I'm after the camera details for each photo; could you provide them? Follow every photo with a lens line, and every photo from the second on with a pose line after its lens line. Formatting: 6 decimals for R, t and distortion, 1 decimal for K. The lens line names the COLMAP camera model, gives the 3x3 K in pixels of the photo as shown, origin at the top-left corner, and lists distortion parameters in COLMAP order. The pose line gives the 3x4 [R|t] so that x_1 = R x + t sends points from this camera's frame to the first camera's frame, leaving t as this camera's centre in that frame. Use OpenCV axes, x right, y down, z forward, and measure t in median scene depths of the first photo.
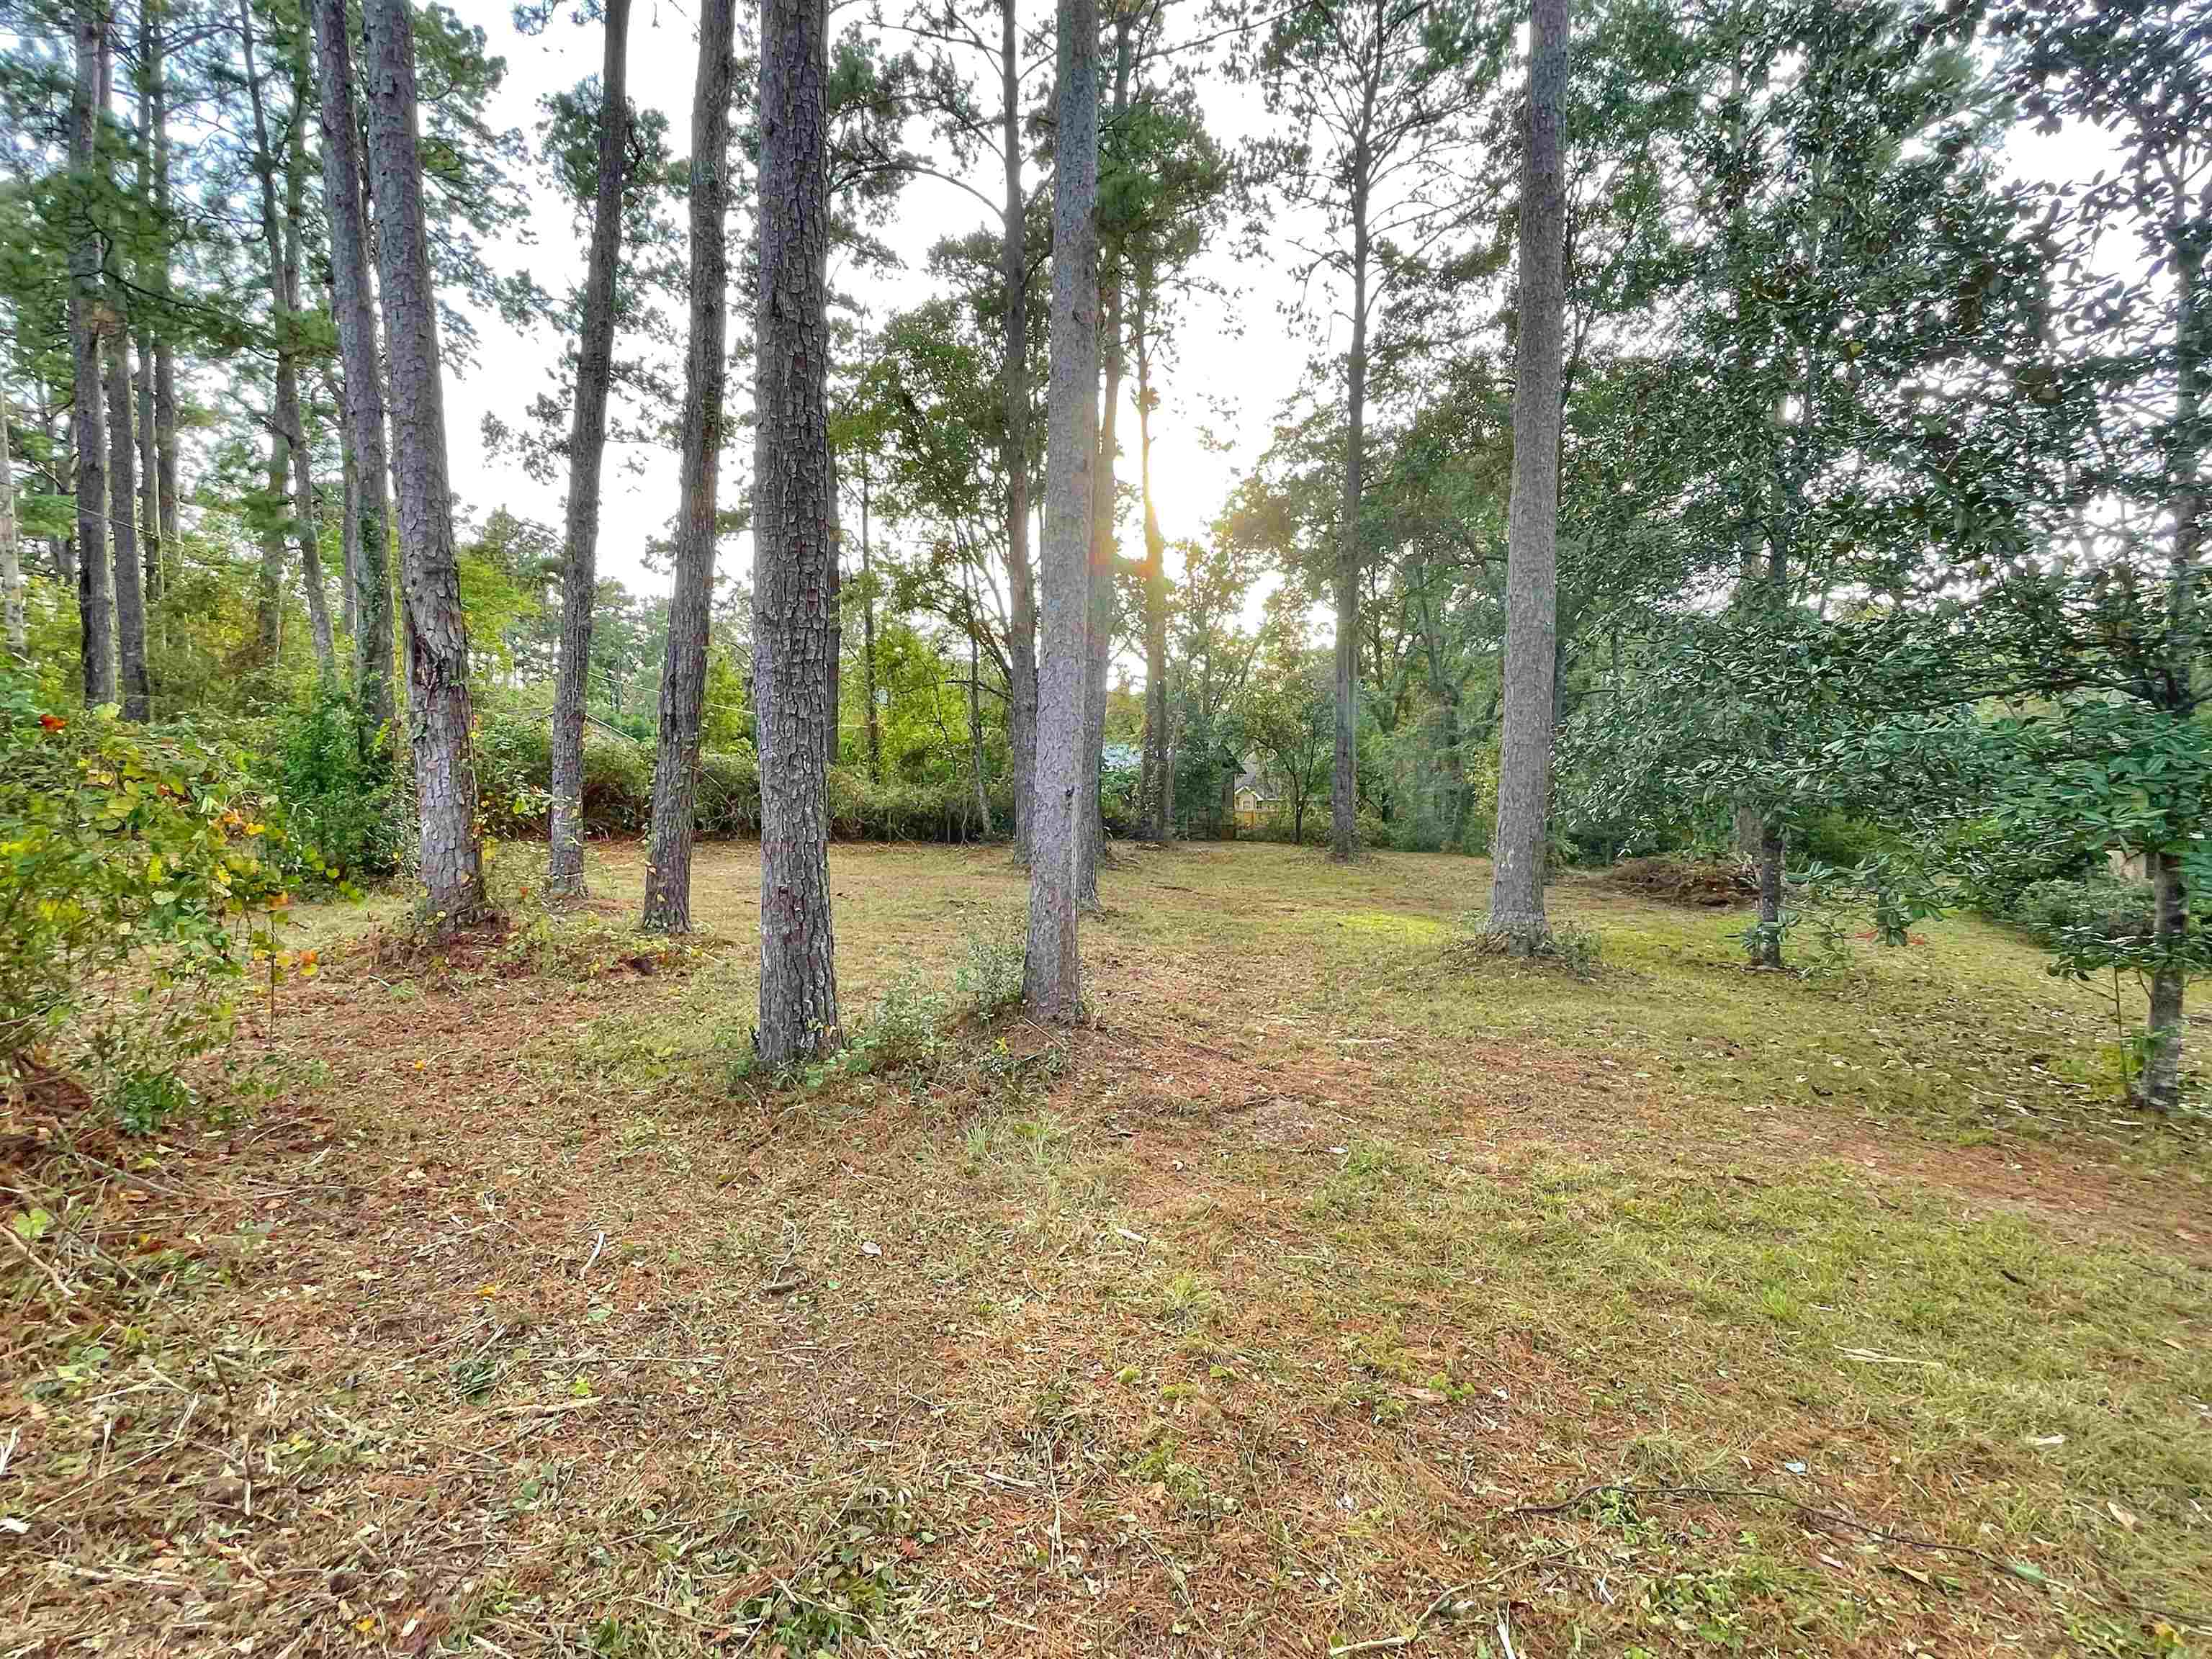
lens RADIAL K [[1042.6, 0, 1106.0], [0, 1042.6, 829.5], [0, 0, 1]] dist [0.000900, 0.000578]
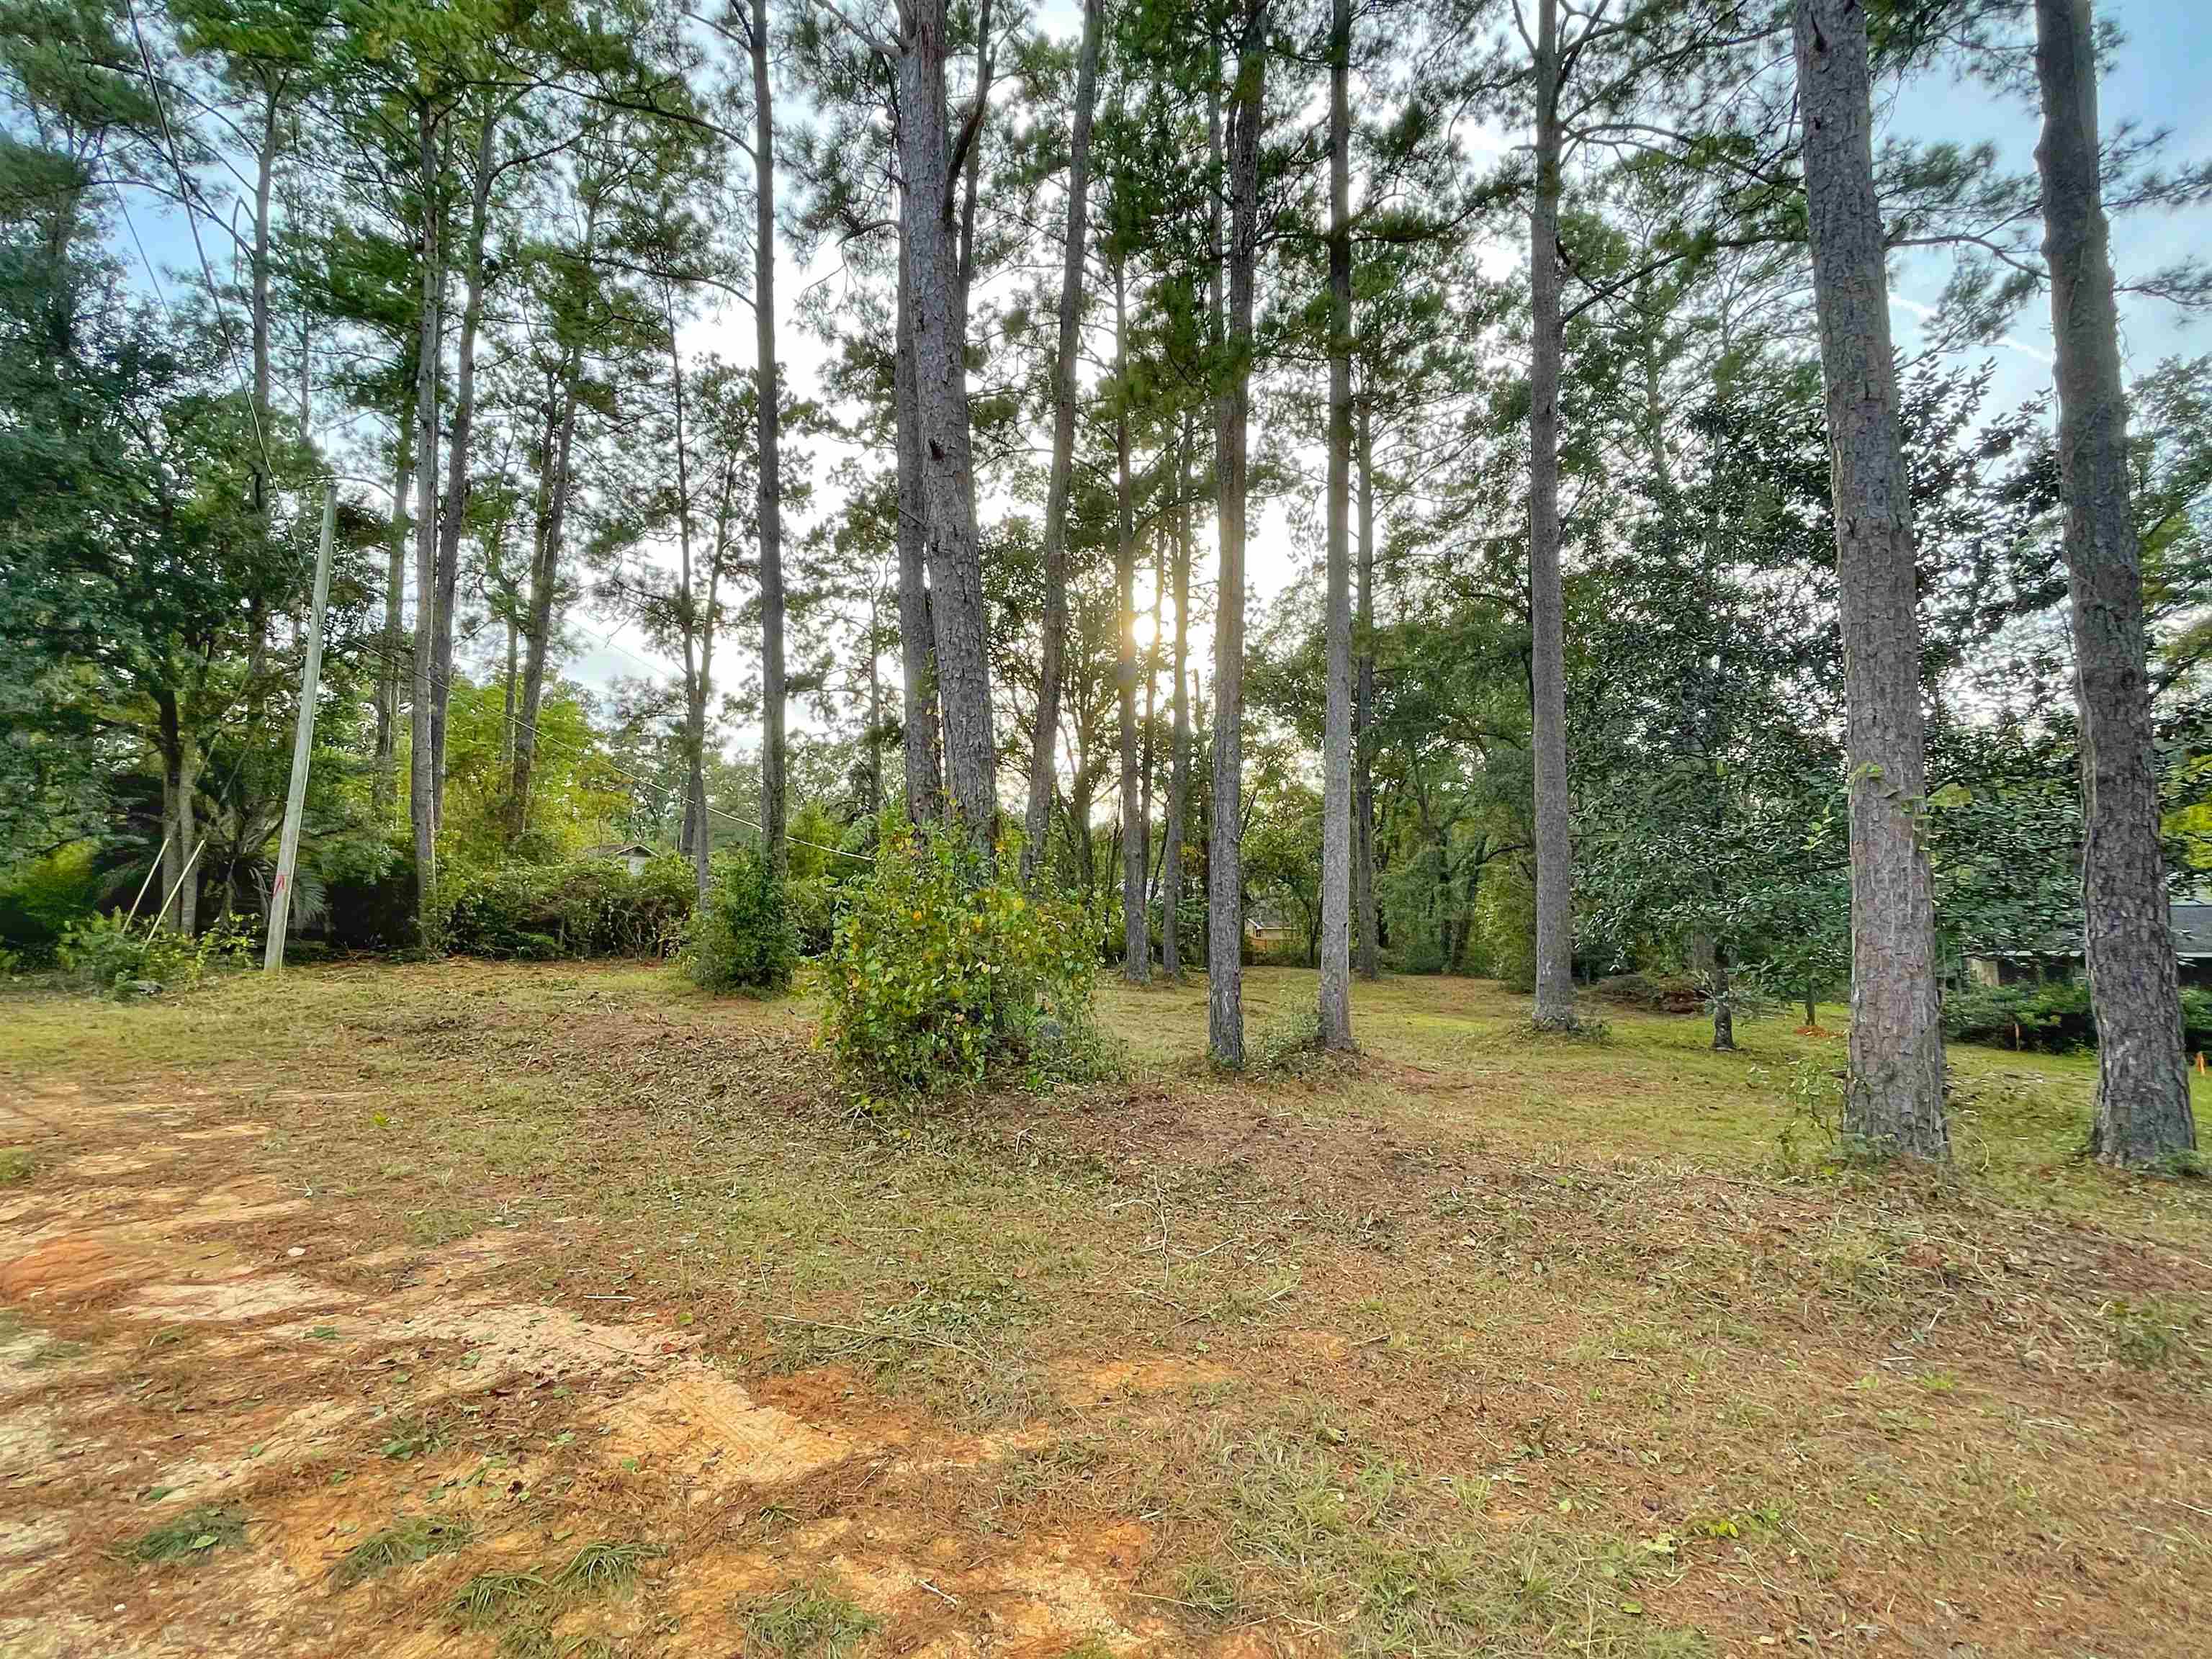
lens RADIAL K [[1042.6, 0, 1106.0], [0, 1042.6, 829.5], [0, 0, 1]] dist [0.000900, 0.000578]
pose [[0.999404, 0.002477, 0.034430, -0.281686], [0.001818, 0.992259, -0.124171, 0.015223], [-0.034471, 0.124160, 0.991663, -0.457123]]
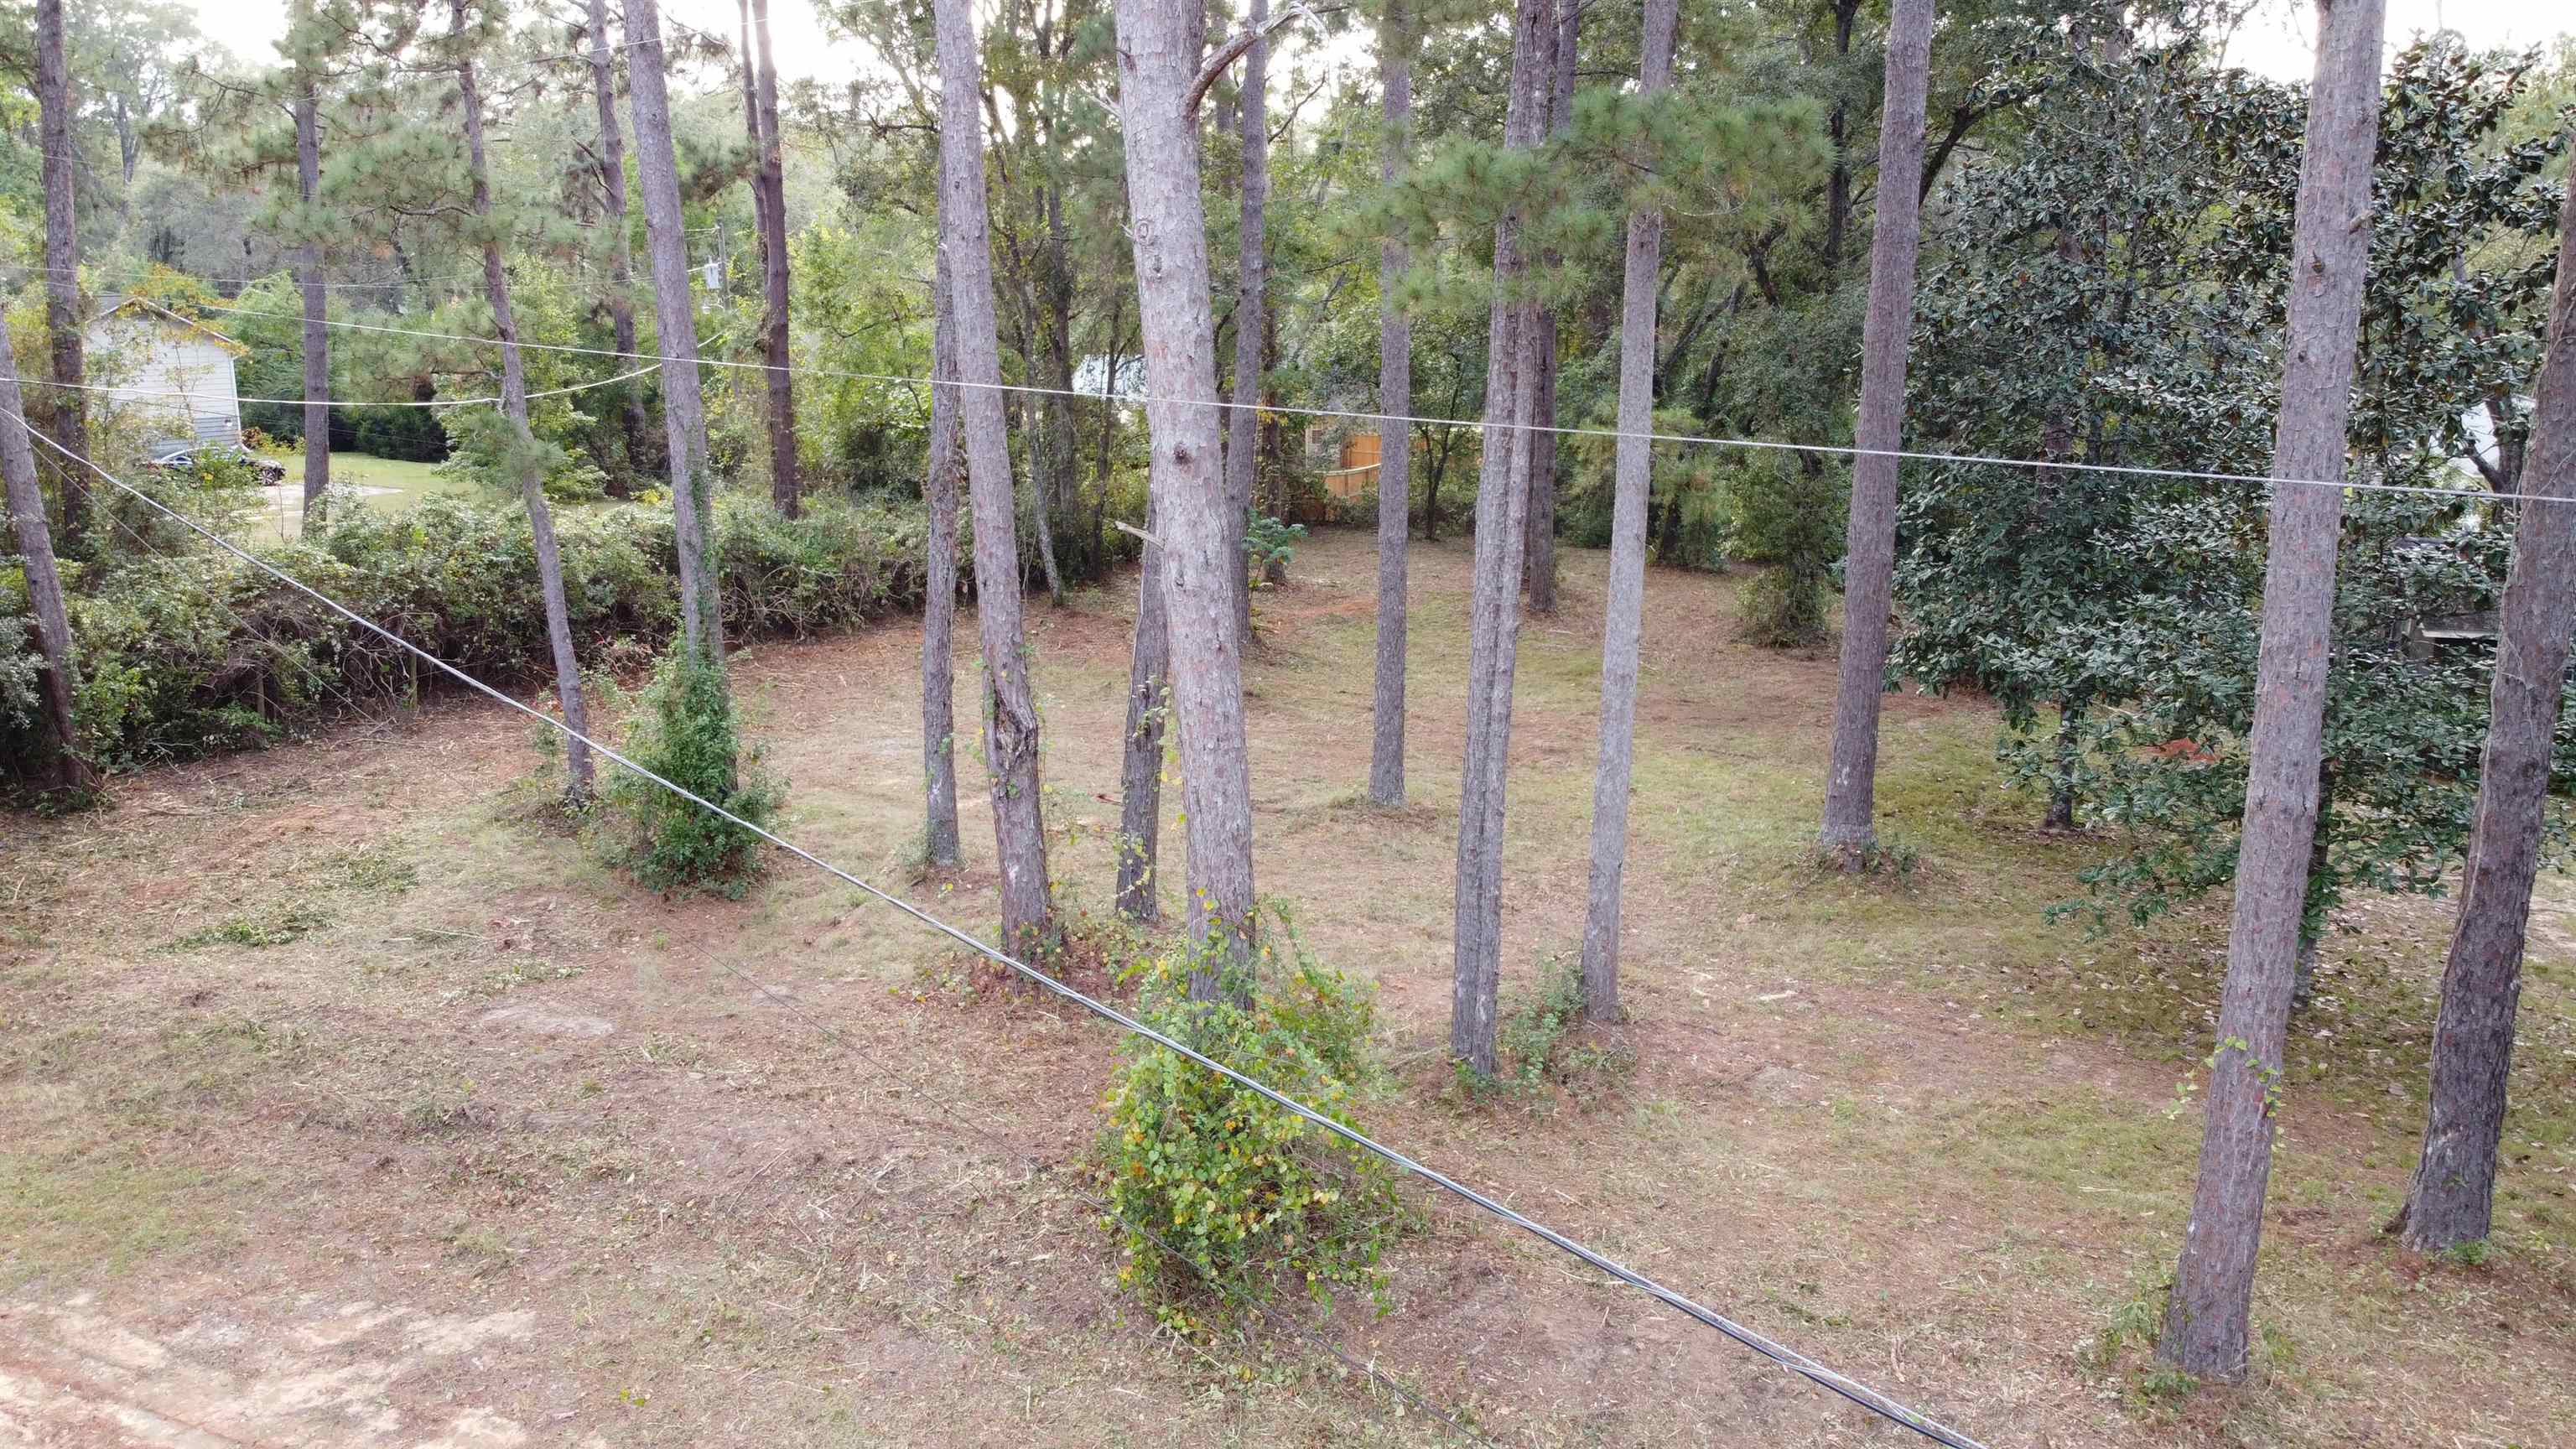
lens RADIAL K [[1960.6, 0, 1288.0], [0, 1960.6, 724.5], [0, 0, 1]] dist [-0.005078, -0.001783]
pose [[0.981479, -0.049231, 0.185136, -0.509903], [0.013517, 0.981802, 0.189425, -0.389760], [-0.191093, -0.183414, 0.964284, -0.765288]]
